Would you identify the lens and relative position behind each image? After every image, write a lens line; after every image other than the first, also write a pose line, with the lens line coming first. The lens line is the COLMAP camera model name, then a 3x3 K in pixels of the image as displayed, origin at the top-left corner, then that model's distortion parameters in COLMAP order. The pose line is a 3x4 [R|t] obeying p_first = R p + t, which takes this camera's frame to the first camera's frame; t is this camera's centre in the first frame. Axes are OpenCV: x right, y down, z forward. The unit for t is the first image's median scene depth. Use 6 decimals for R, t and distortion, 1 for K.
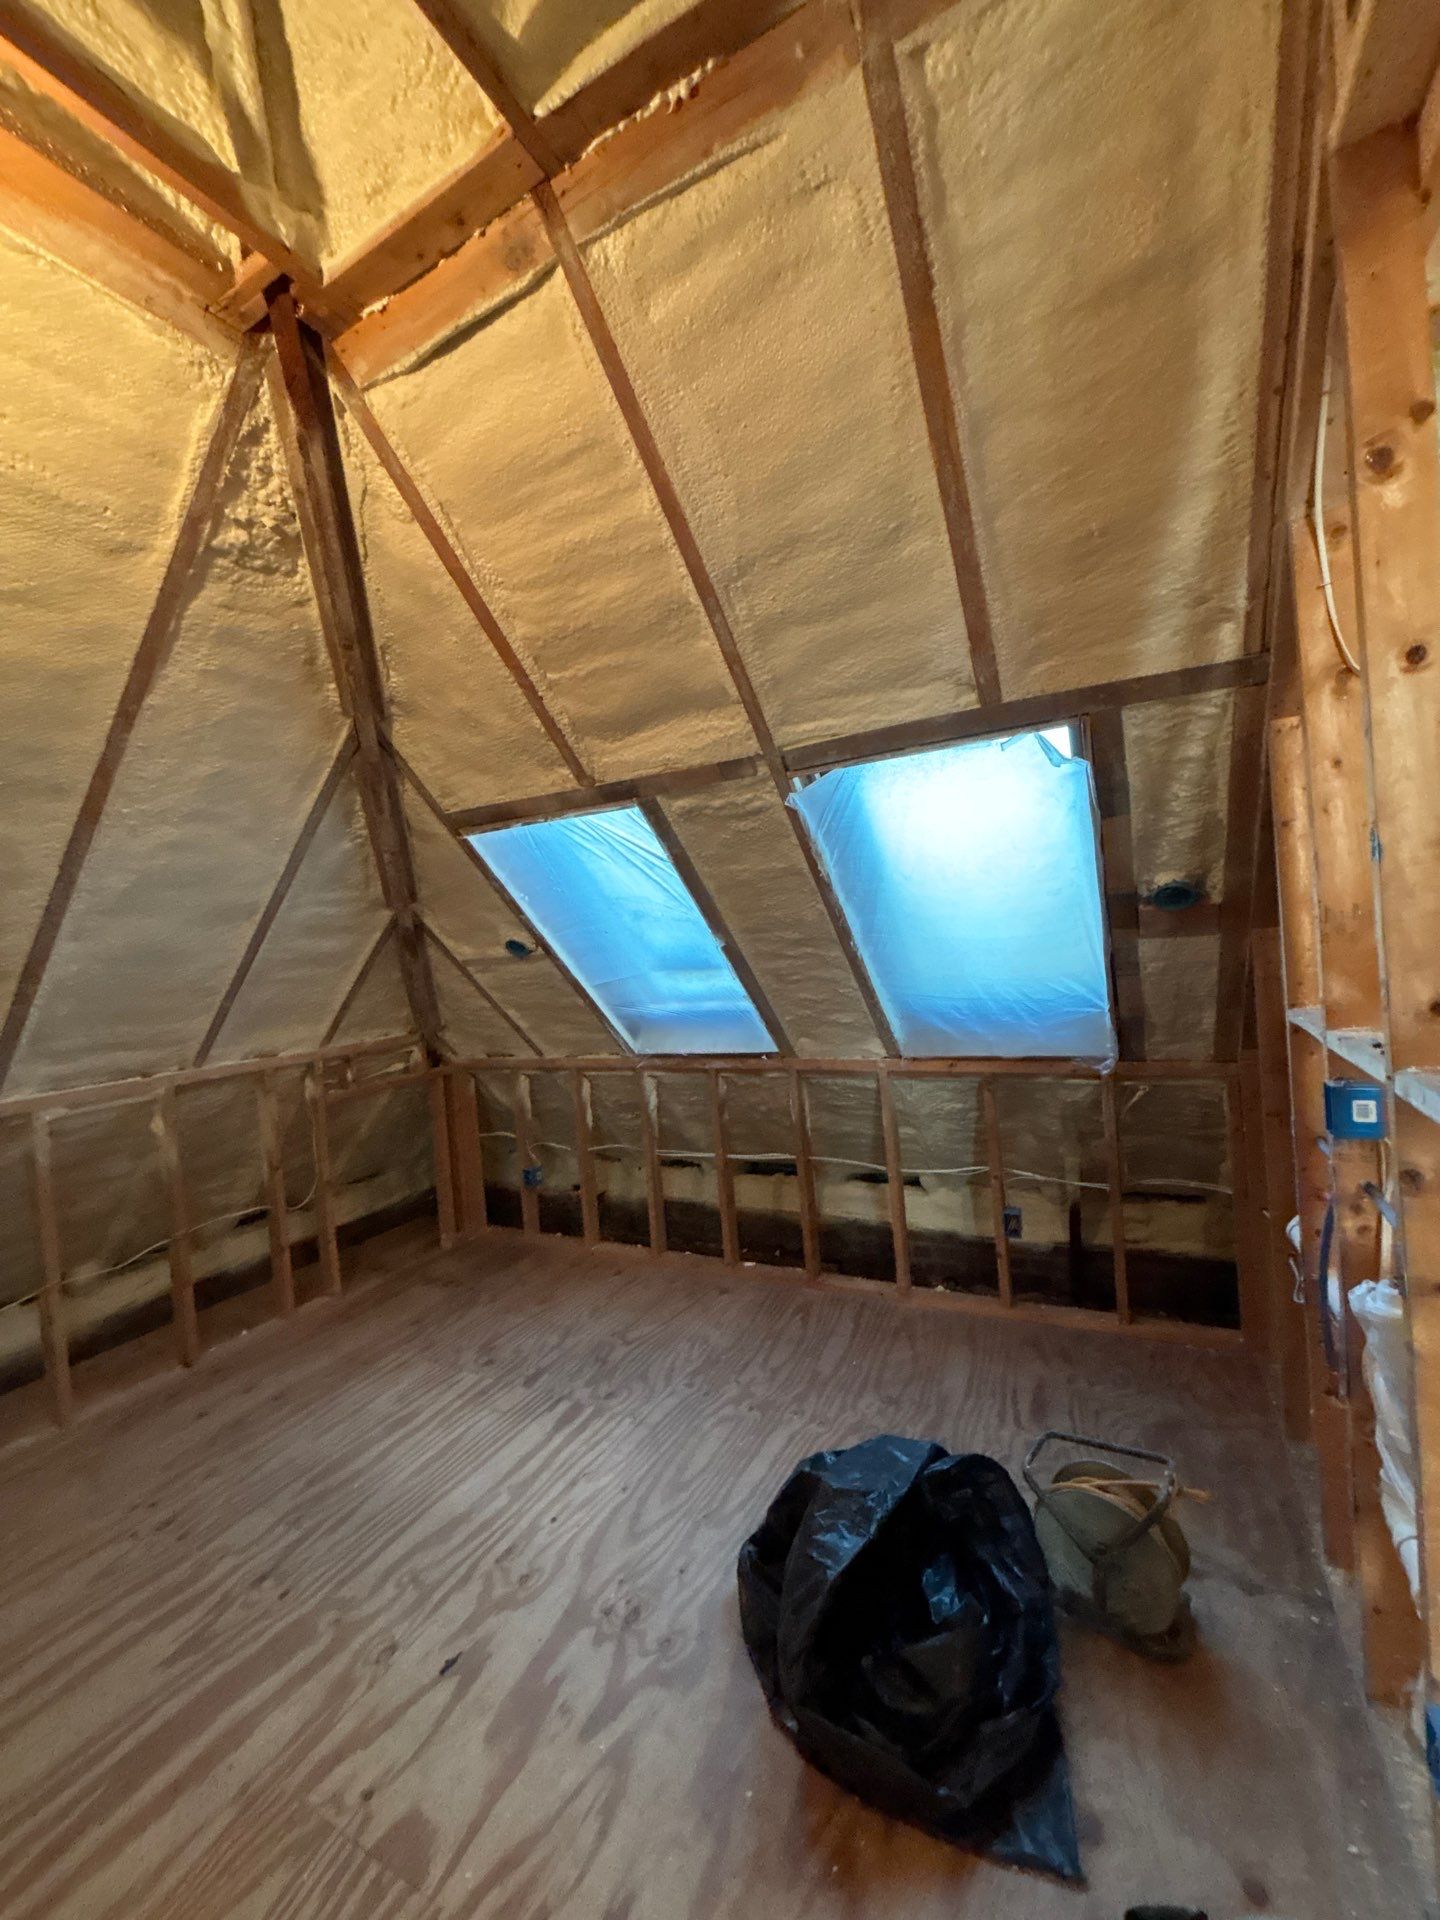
lens RADIAL K [[773.9, 0, 722.0], [0, 773.9, 959.7], [0, 0, 1]] dist [-0.005535, 0.004707]
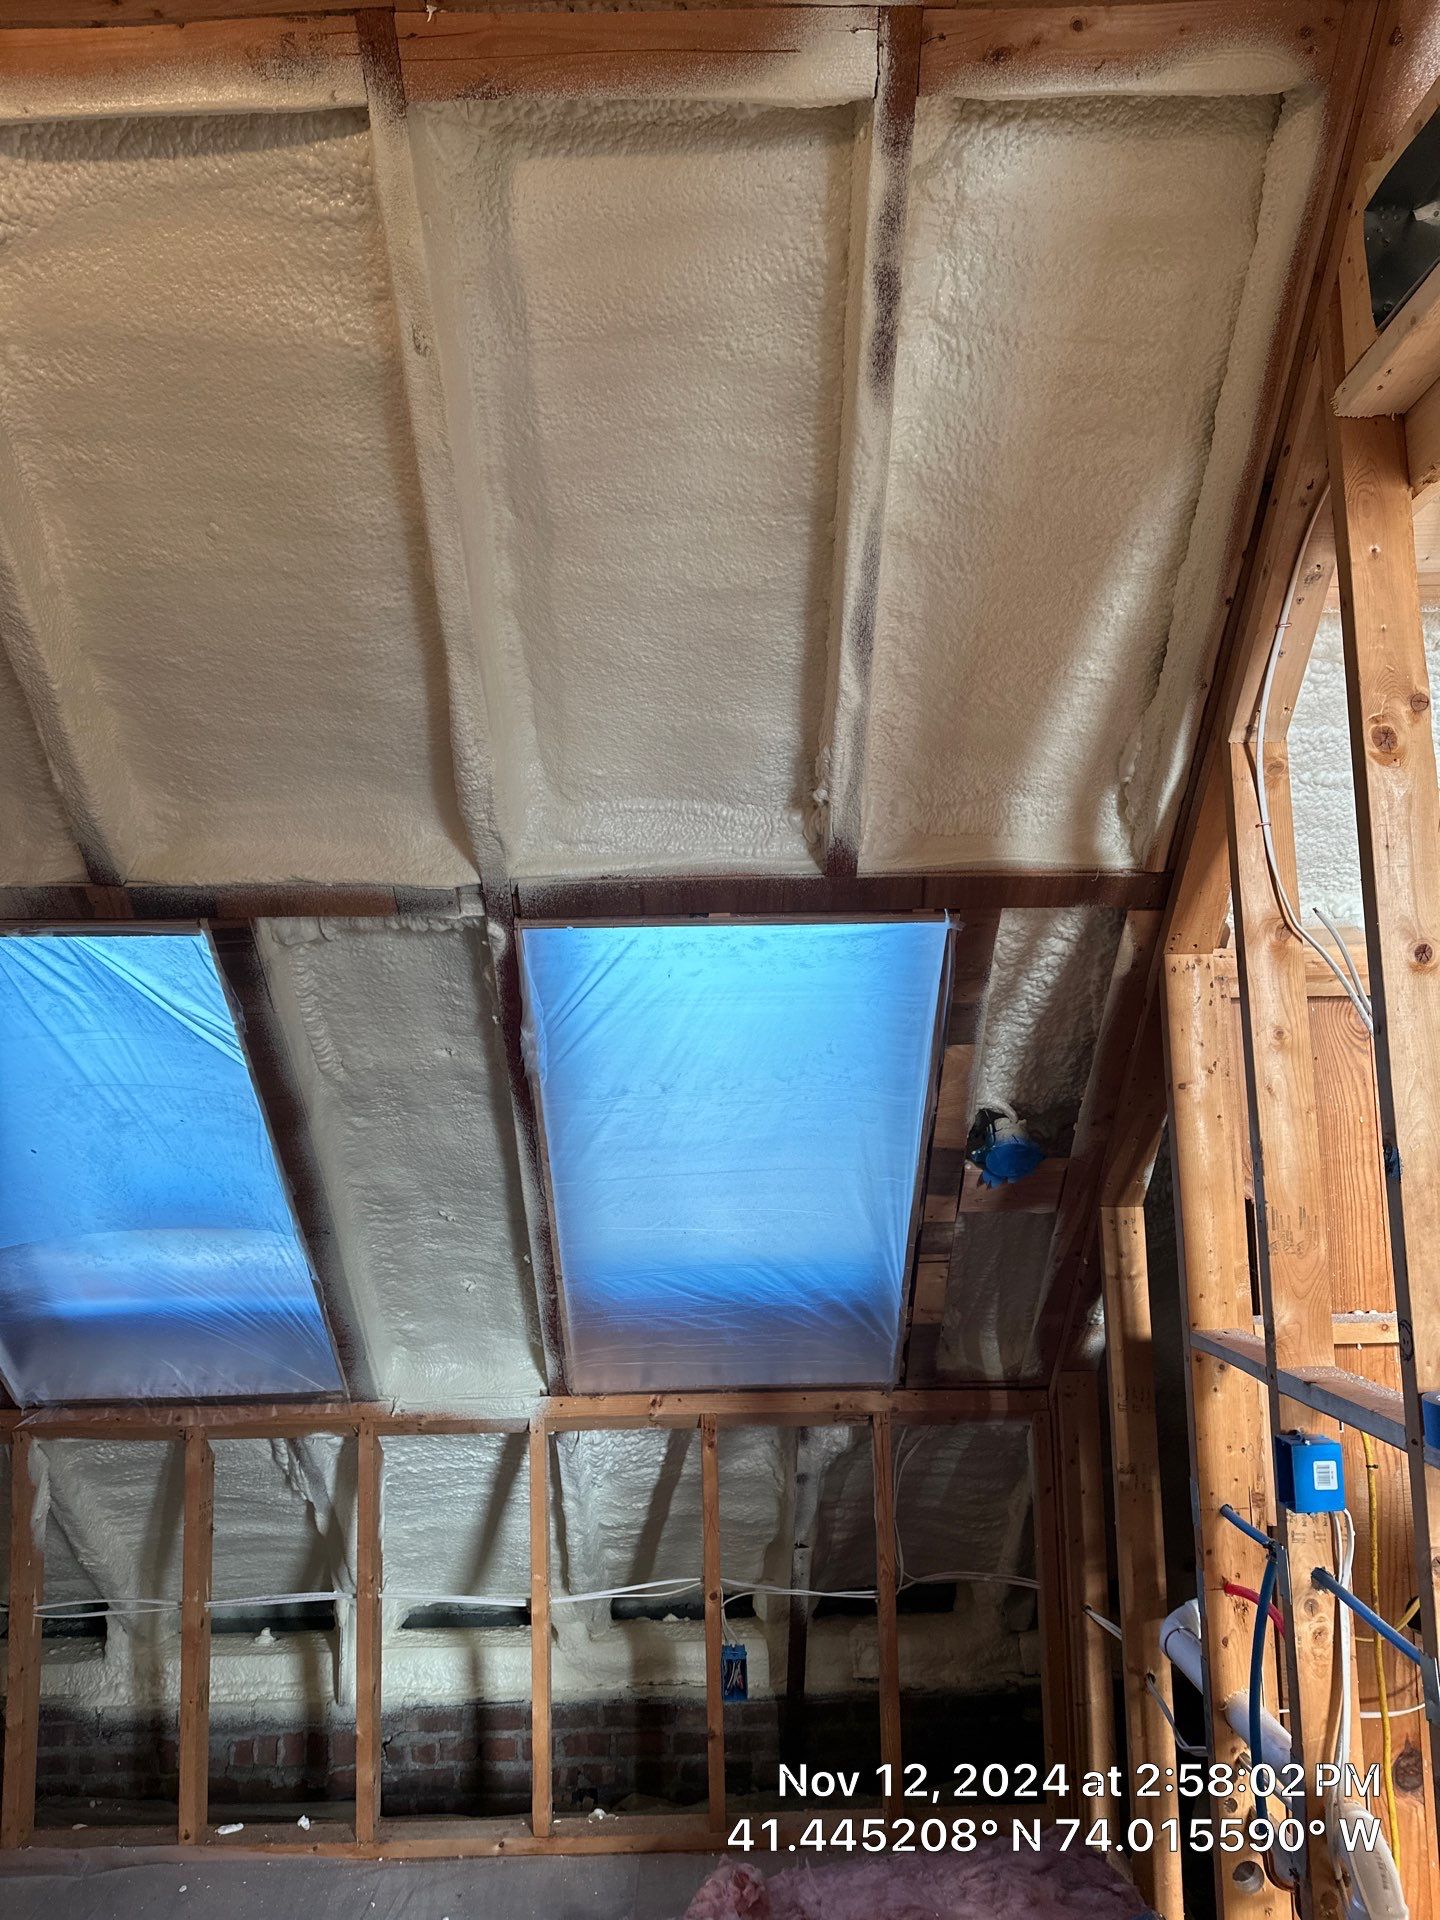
lens RADIAL K [[1352.3, 0, 716.9], [0, 1352.3, 954.0], [0, 0, 1]] dist [0.061344, -0.075336]
pose [[0.878838, 0.115147, 0.463017, -0.237558], [-0.038964, 0.984521, -0.170882, -0.036697], [-0.475526, 0.132137, 0.869721, 0.000655]]
